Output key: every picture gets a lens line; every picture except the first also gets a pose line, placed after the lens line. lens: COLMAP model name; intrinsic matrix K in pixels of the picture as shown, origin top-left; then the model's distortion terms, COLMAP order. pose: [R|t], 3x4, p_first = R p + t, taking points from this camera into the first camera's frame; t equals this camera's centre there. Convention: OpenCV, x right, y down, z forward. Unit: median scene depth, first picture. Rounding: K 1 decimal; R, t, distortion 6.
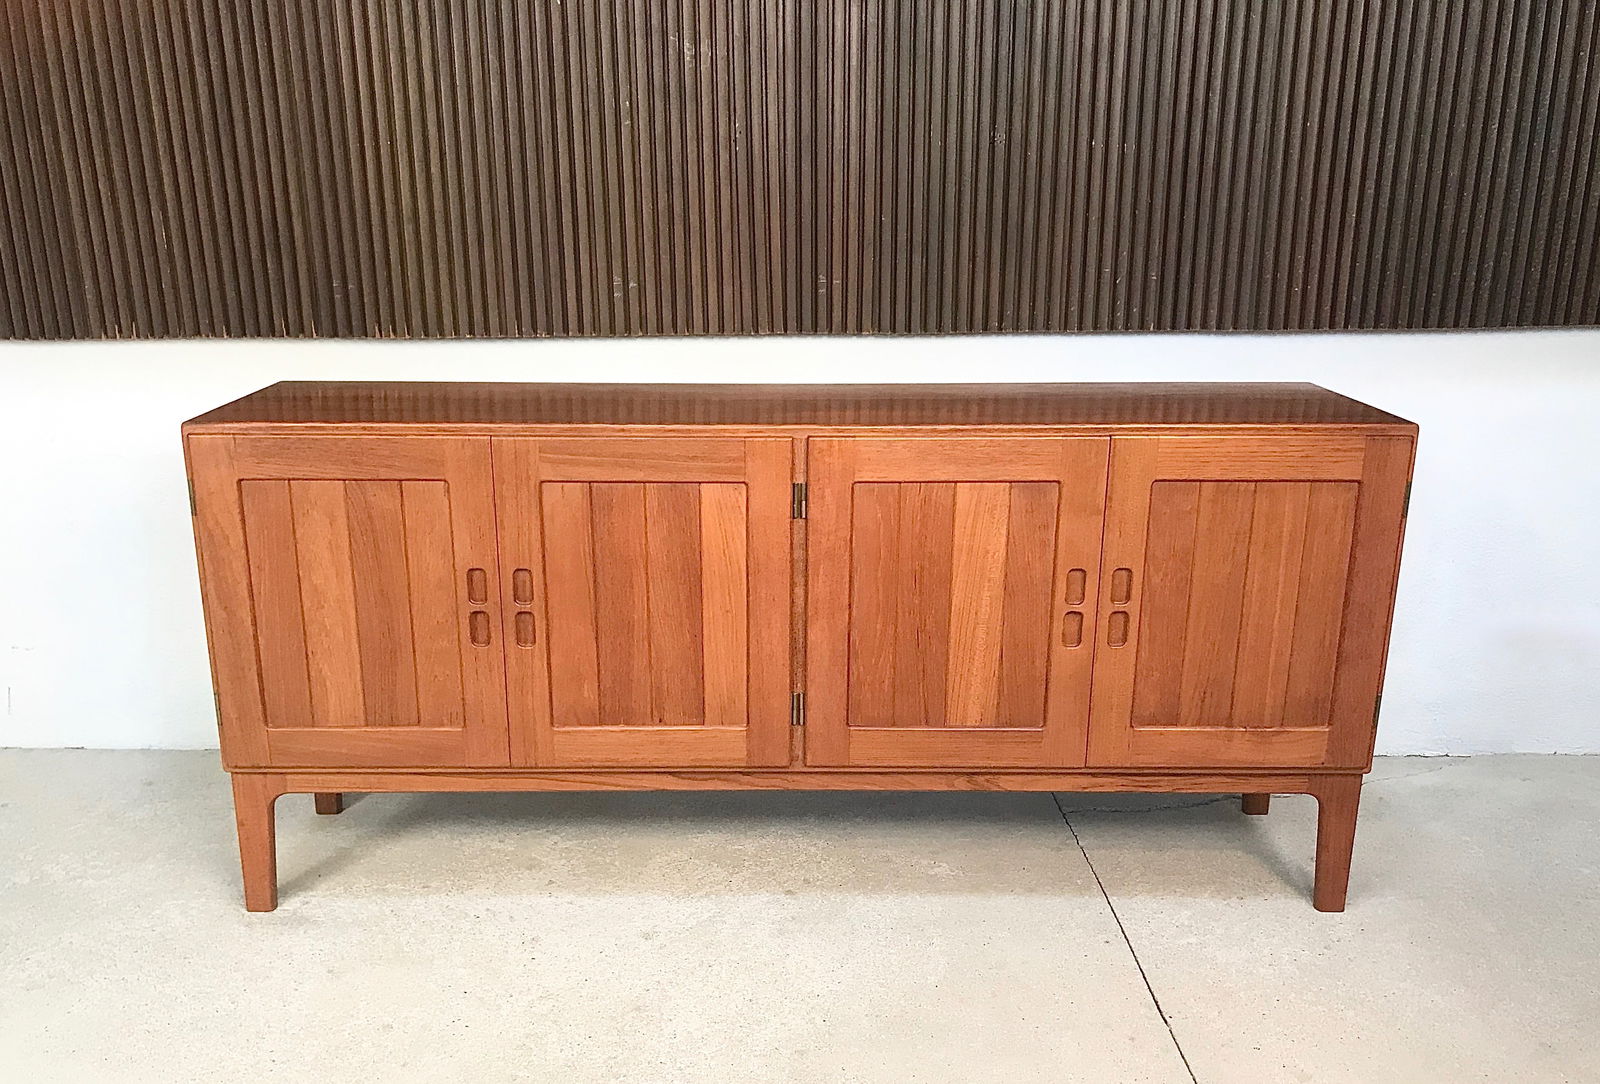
lens RADIAL K [[1331.5, 0, 771.1], [0, 1331.5, 617.7], [0, 0, 1]] dist [0.001753, -0.002390]
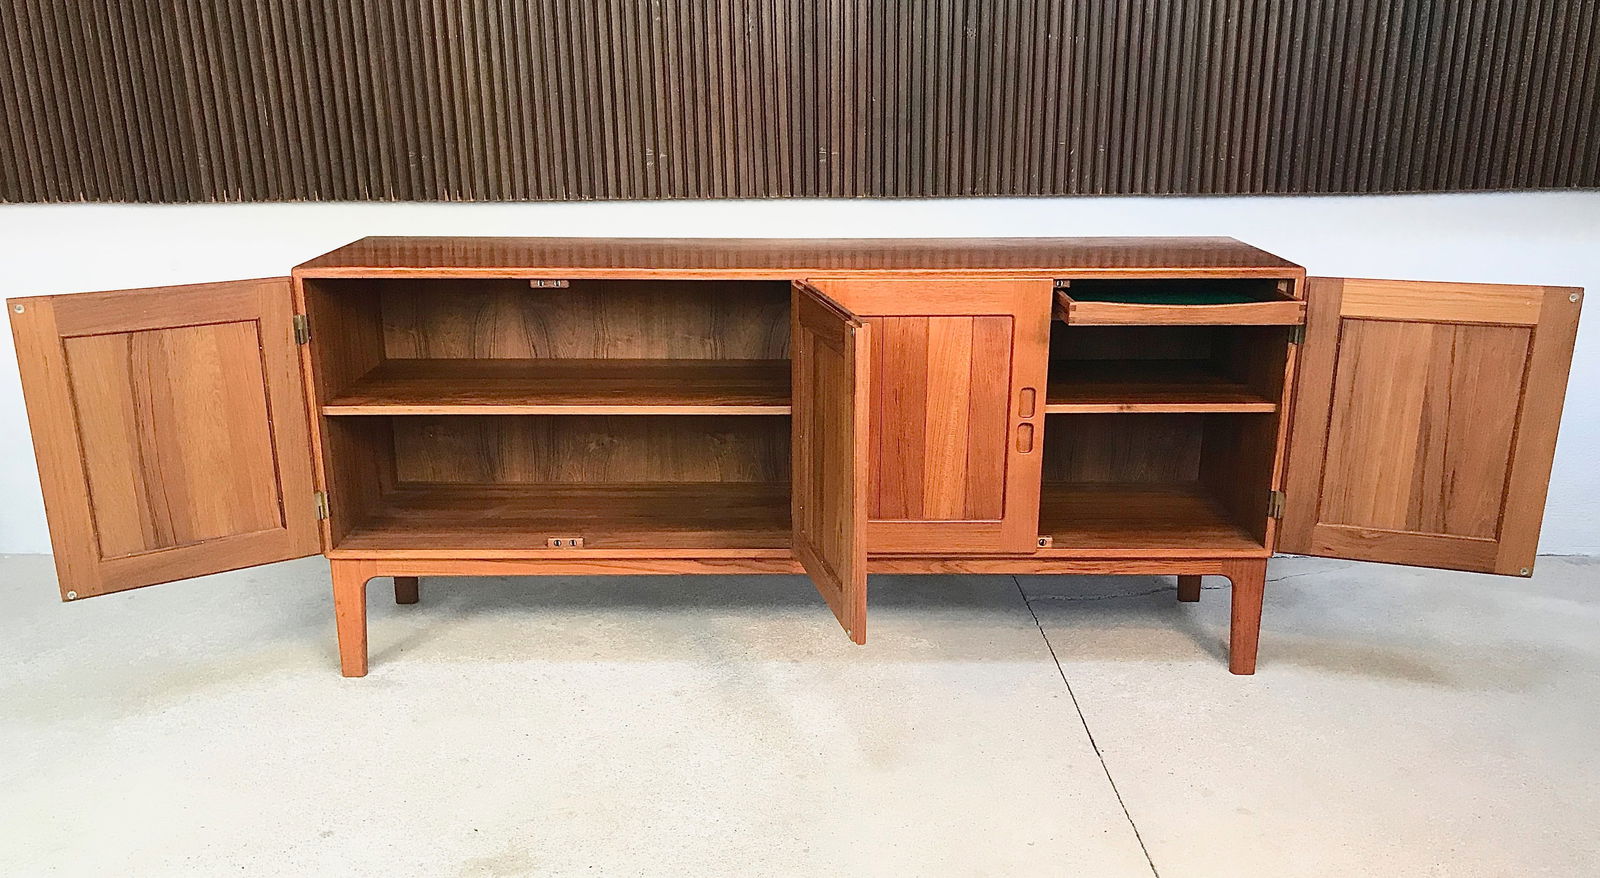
lens RADIAL K [[1233.8, 0, 799.6], [0, 1233.8, 472.0], [0, 0, 1]] dist [-0.000475, -0.004515]
pose [[0.999975, -0.002165, 0.006764, 0.010886], [0.002149, 0.999995, 0.002411, 0.031865], [-0.006769, -0.002397, 0.999974, -0.108095]]
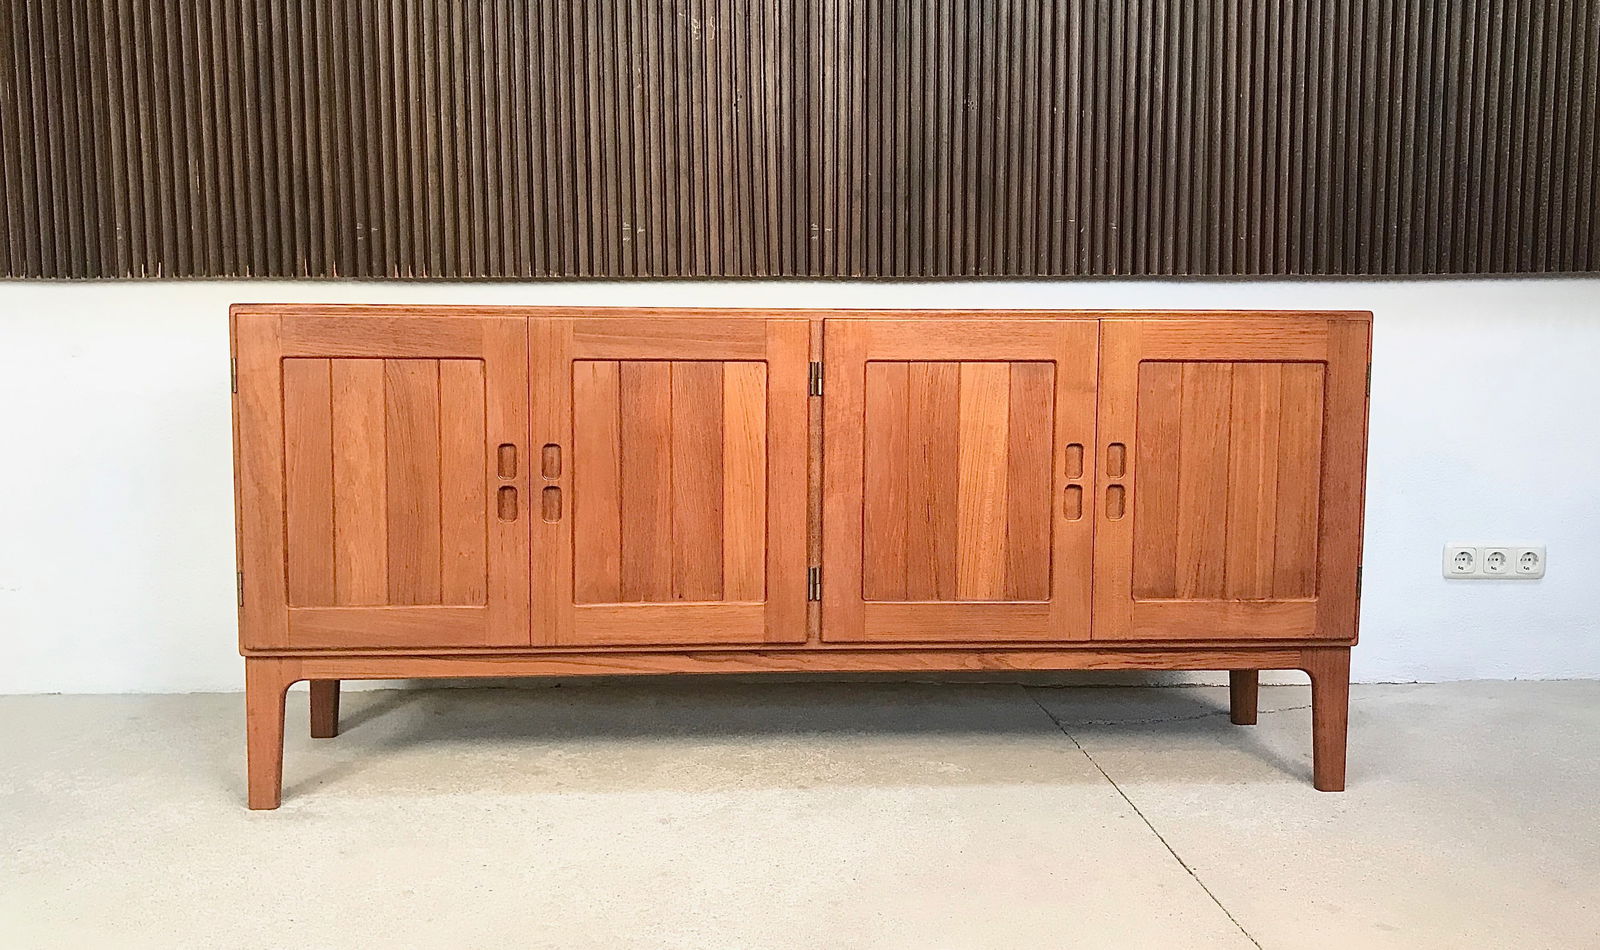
lens RADIAL K [[1319.1, 0, 787.2], [0, 1319.1, 430.1], [0, 0, 1]] dist [0.007566, -0.013716]
pose [[0.998060, -0.000767, 0.062252, -0.056901], [0.013435, 0.979018, -0.203331, 0.140652], [-0.060790, 0.203773, 0.977129, -0.020910]]
